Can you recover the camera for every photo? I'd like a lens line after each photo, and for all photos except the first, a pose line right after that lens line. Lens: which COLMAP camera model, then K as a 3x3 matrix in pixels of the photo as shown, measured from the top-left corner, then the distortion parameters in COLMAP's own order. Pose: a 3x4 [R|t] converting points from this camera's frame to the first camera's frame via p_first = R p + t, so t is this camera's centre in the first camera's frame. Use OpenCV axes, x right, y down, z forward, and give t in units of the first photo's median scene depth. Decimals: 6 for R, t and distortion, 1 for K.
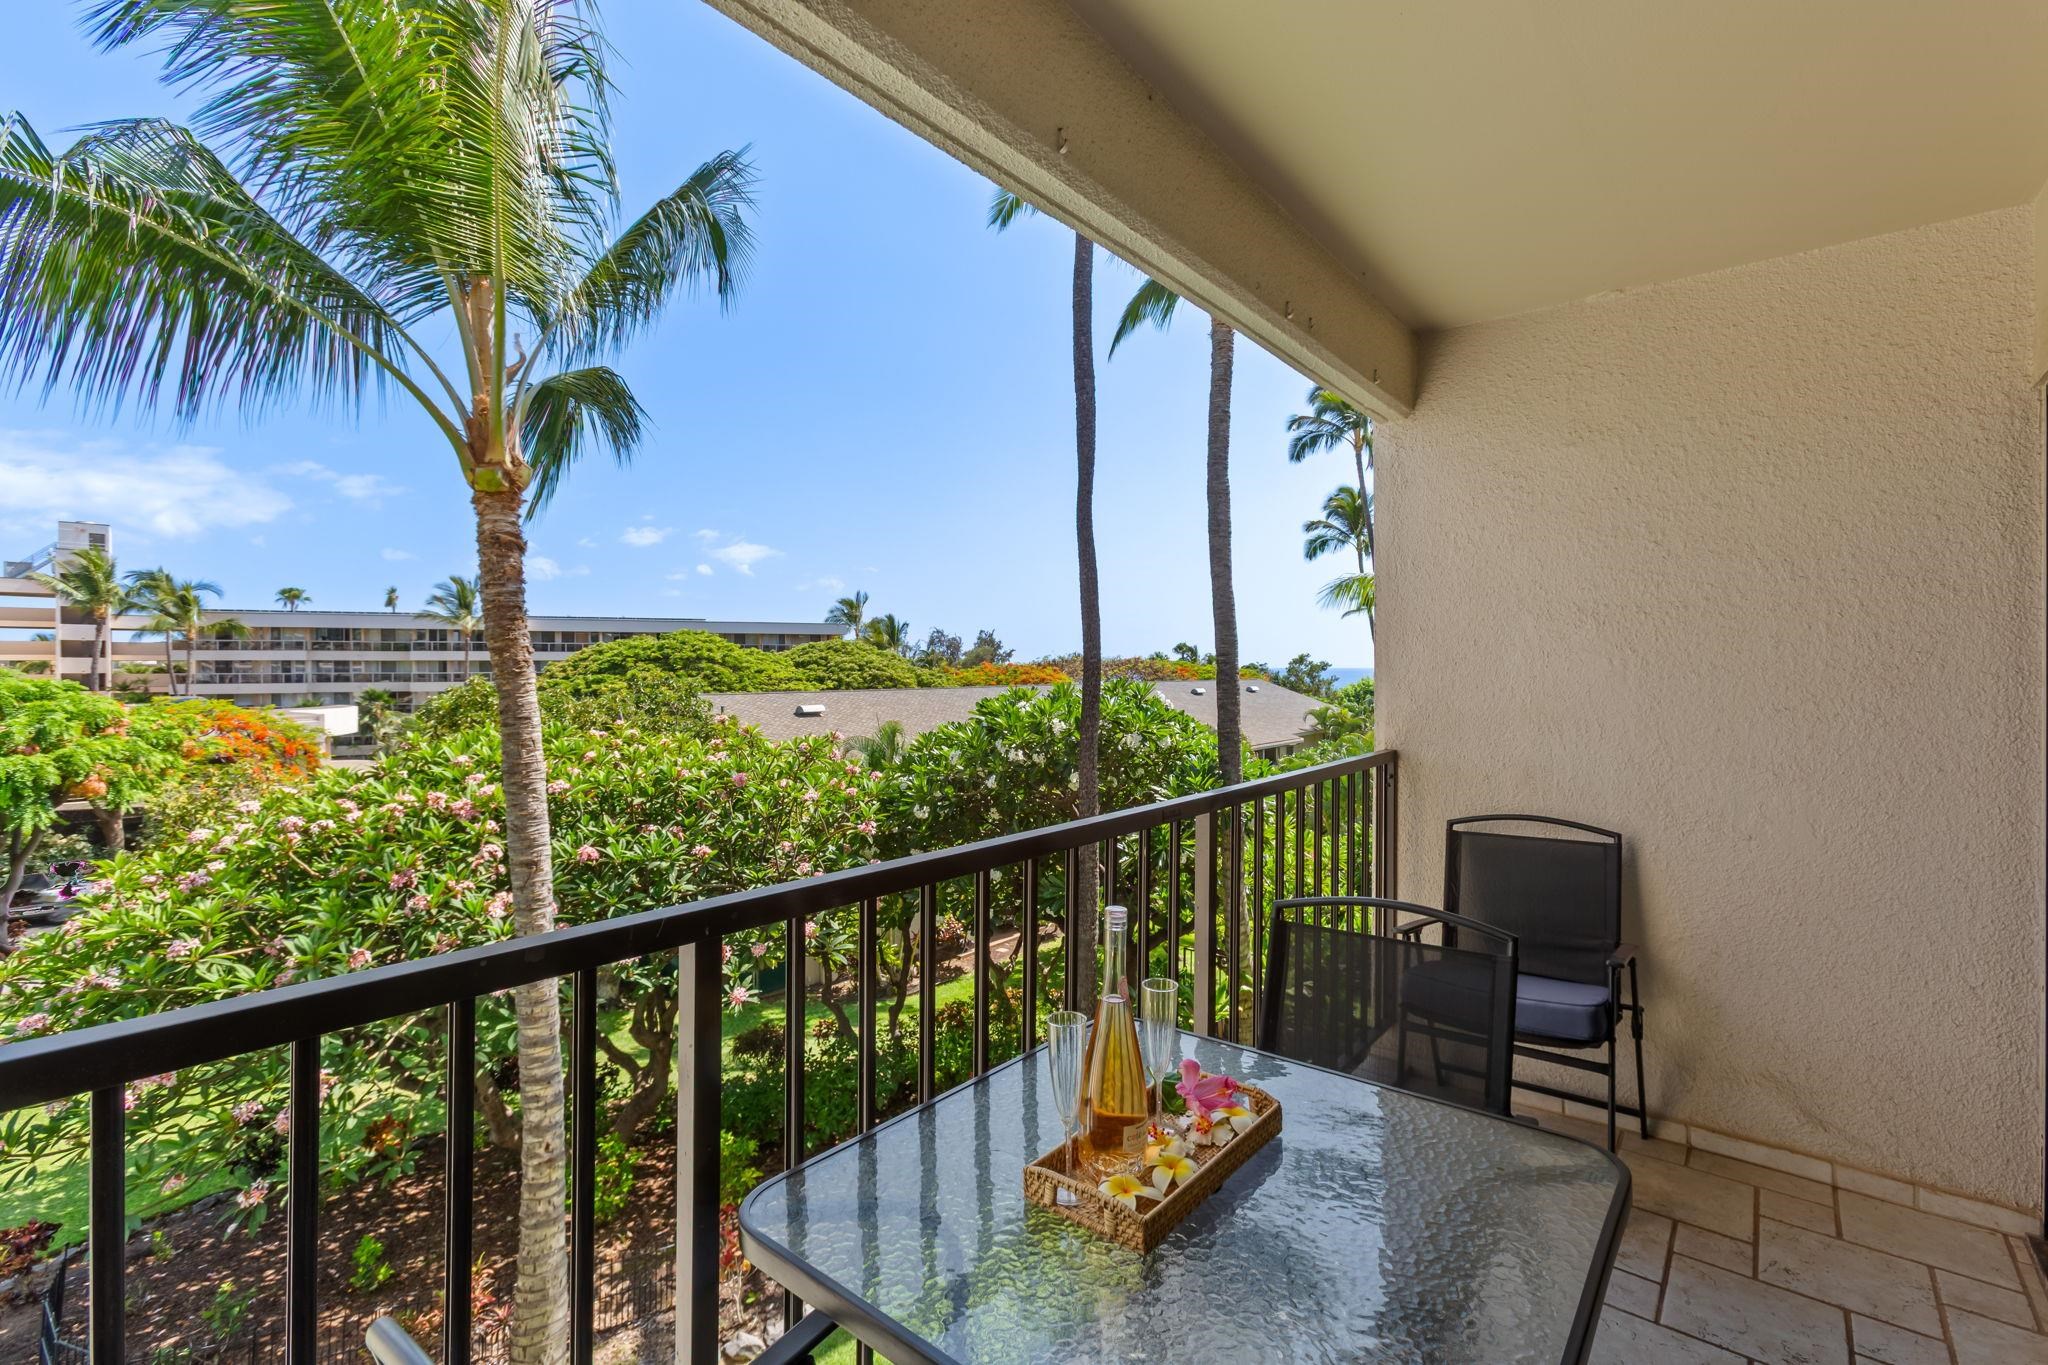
lens RADIAL K [[915.1, 0, 1028.9], [0, 915.1, 669.3], [0, 0, 1]] dist [-0.014025, 0.011426]
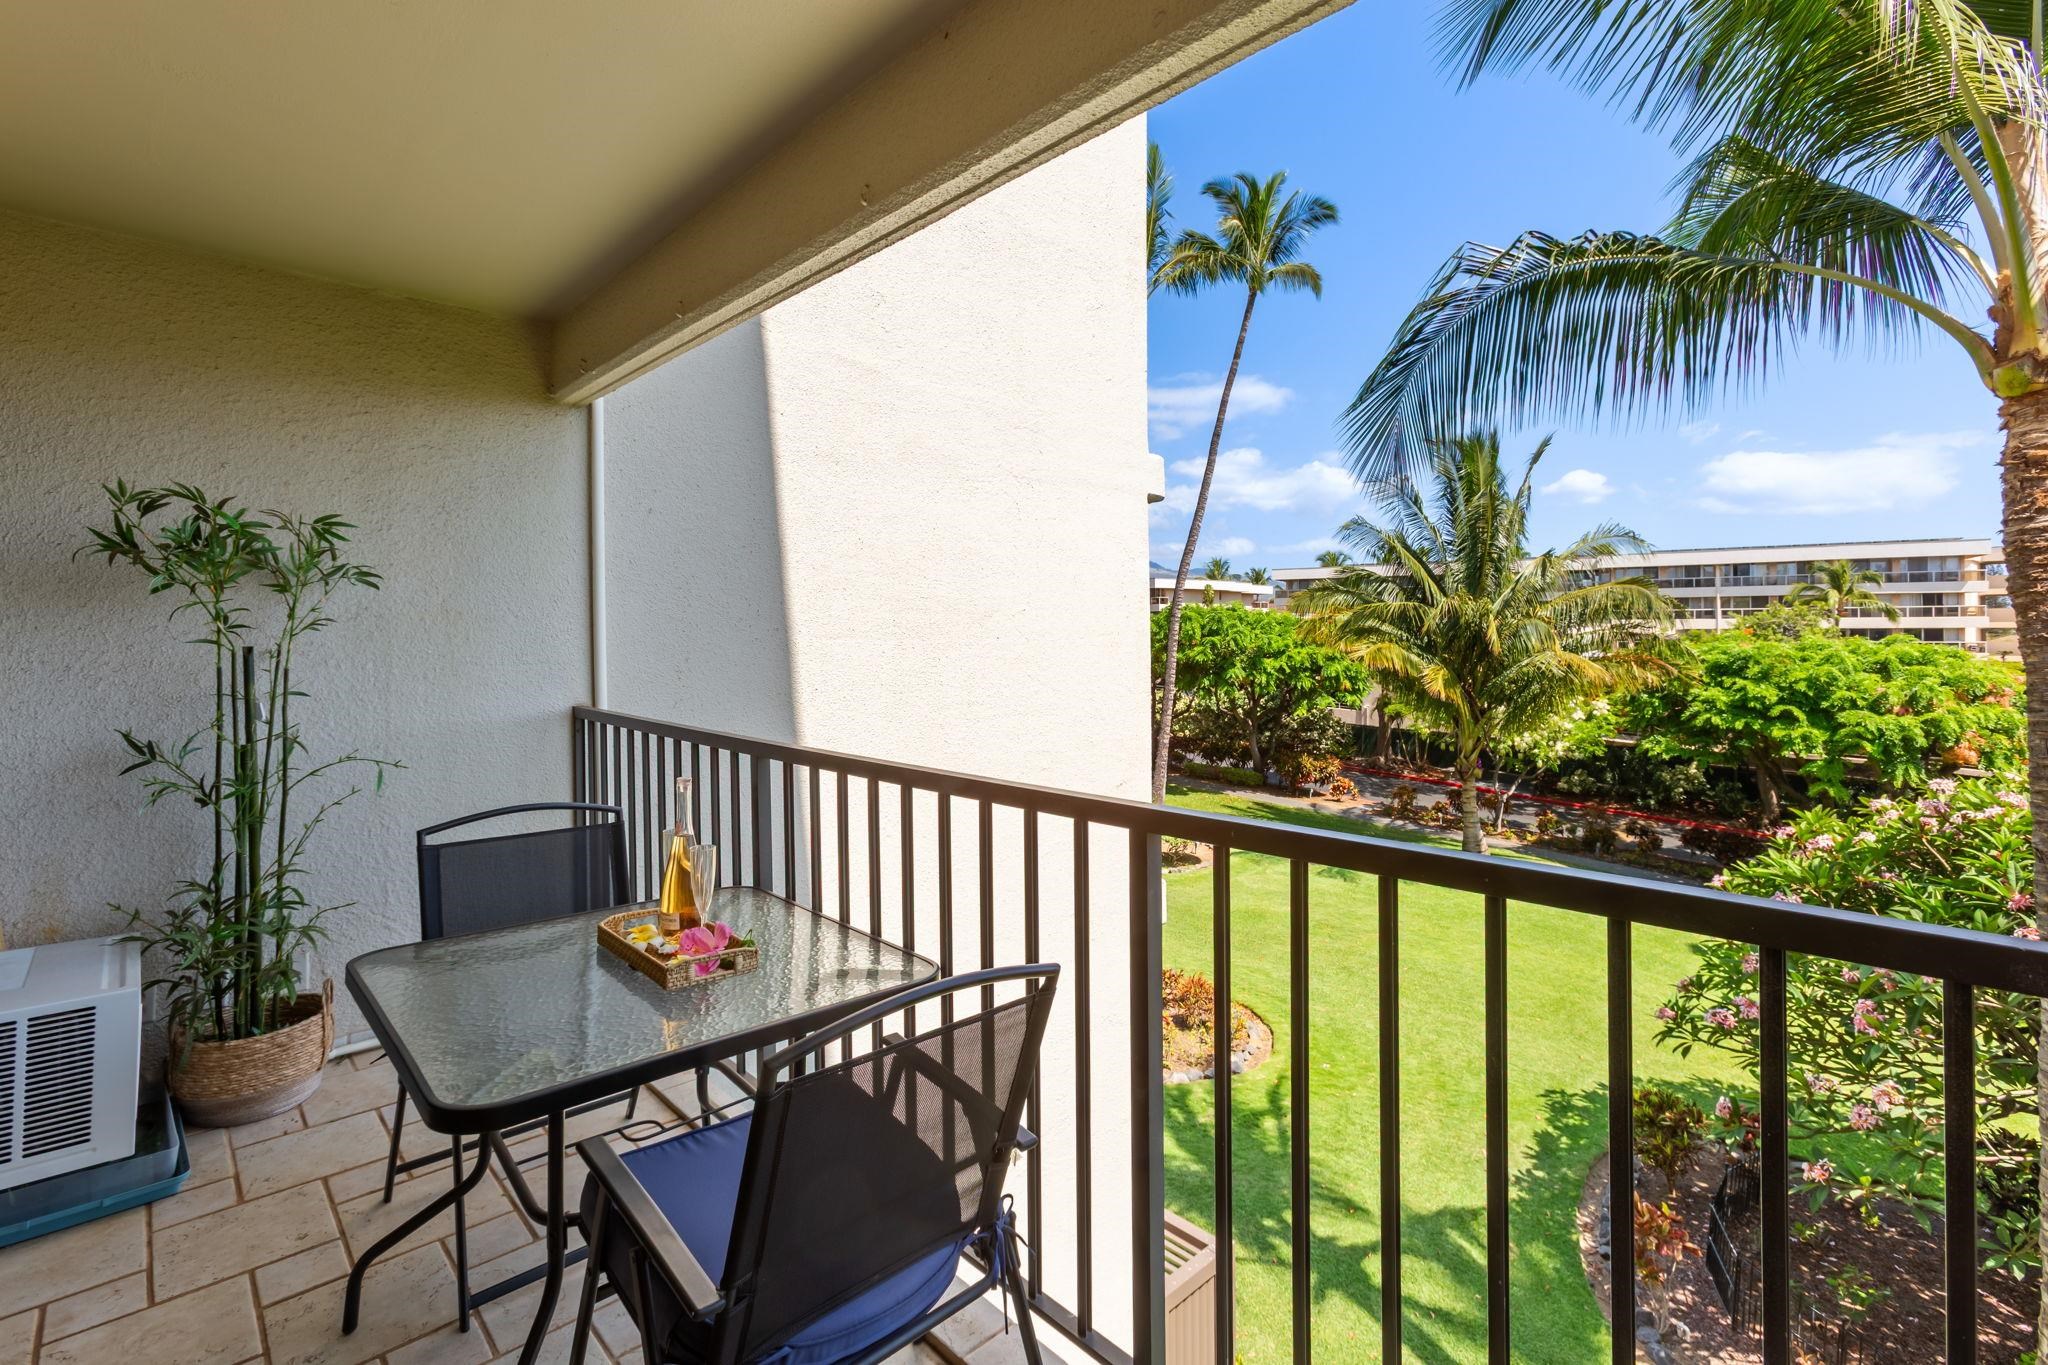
lens RADIAL K [[918.7, 0, 1022.9], [0, 918.7, 639.9], [0, 0, 1]] dist [0.001805, 0.001362]
pose [[-0.122566, 0.004929, -0.992448, 0.137069], [-0.001750, 0.999985, 0.005183, 0.001452], [0.992459, 0.002372, -0.122556, 0.149989]]
